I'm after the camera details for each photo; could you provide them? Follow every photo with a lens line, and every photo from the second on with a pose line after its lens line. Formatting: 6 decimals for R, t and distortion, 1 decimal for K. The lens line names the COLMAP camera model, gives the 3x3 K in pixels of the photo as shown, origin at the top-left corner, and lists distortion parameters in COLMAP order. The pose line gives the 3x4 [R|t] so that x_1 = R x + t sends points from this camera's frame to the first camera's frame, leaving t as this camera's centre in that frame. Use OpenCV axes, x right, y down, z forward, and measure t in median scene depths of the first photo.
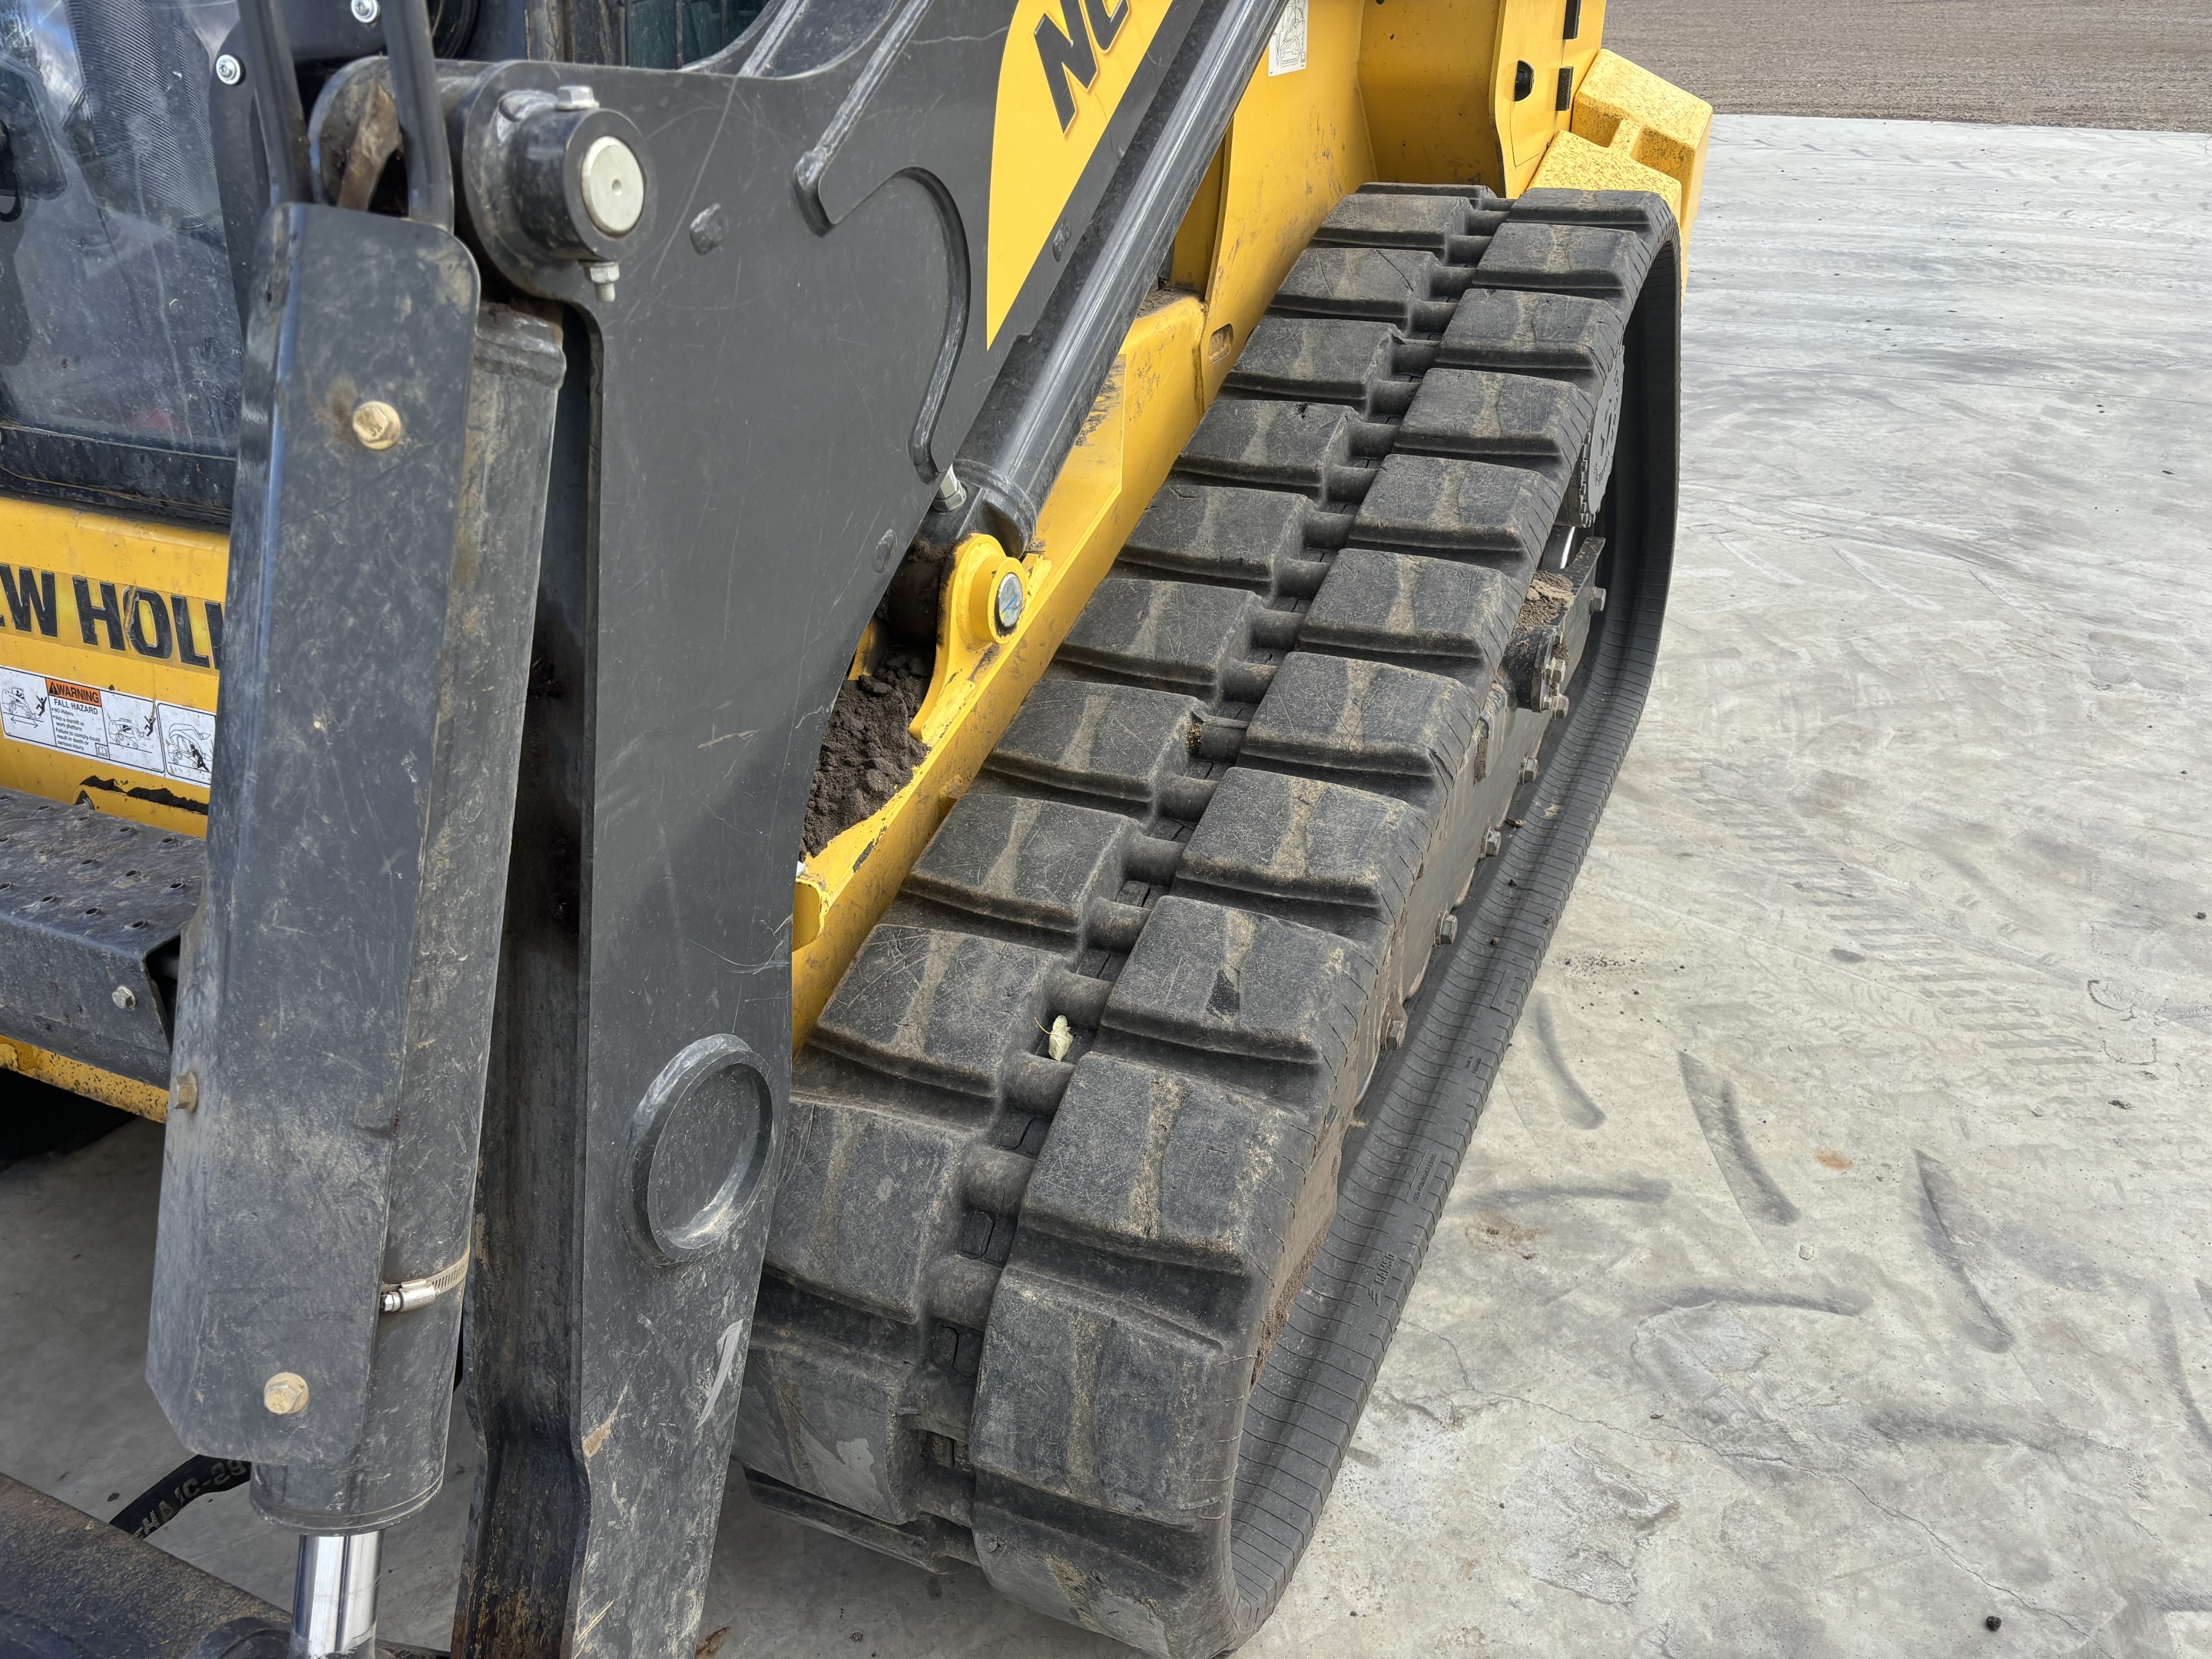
lens RADIAL K [[1702.5, 0, 1106.0], [0, 1702.5, 829.5], [0, 0, 1]] dist [0.003868, 0.000172]
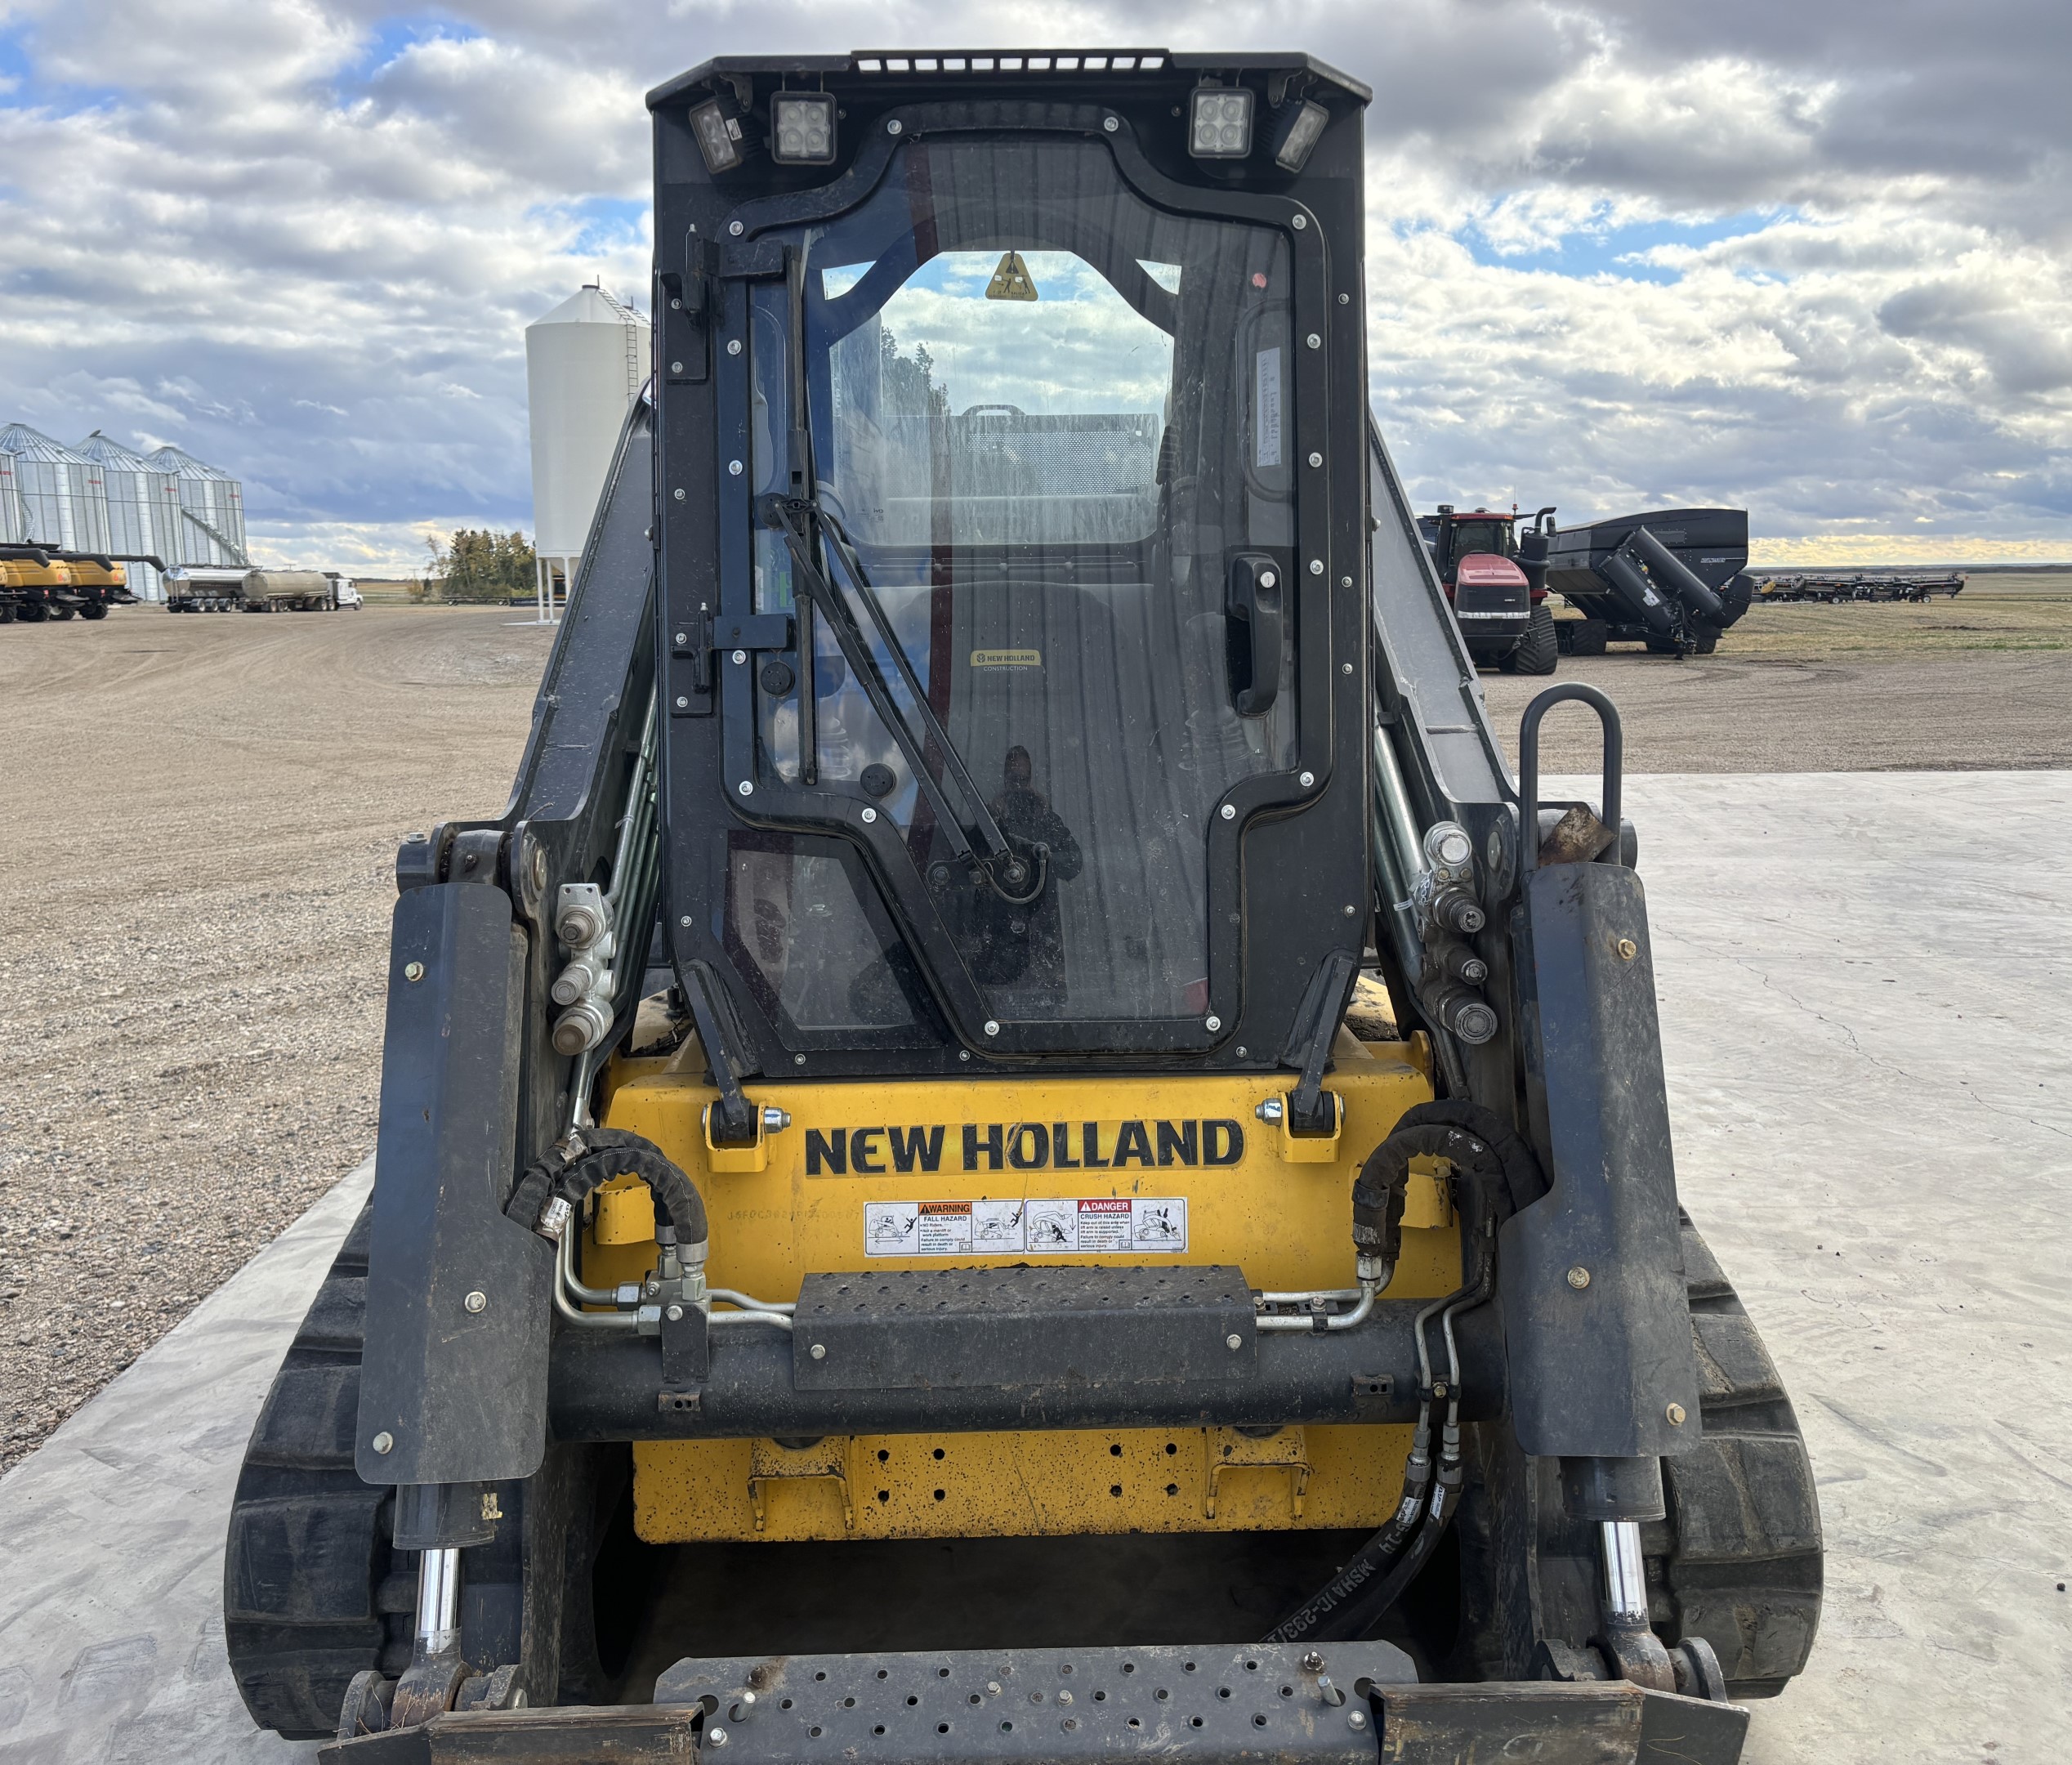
lens RADIAL K [[1798.3, 0, 1036.0], [0, 1798.3, 882.5], [0, 0, 1]] dist [0.130419, -0.148484]
pose [[0.897318, -0.066786, 0.436303, -1.215092], [0.209066, 0.934879, -0.286868, 0.121124], [-0.388732, 0.348628, 0.852846, -0.457893]]
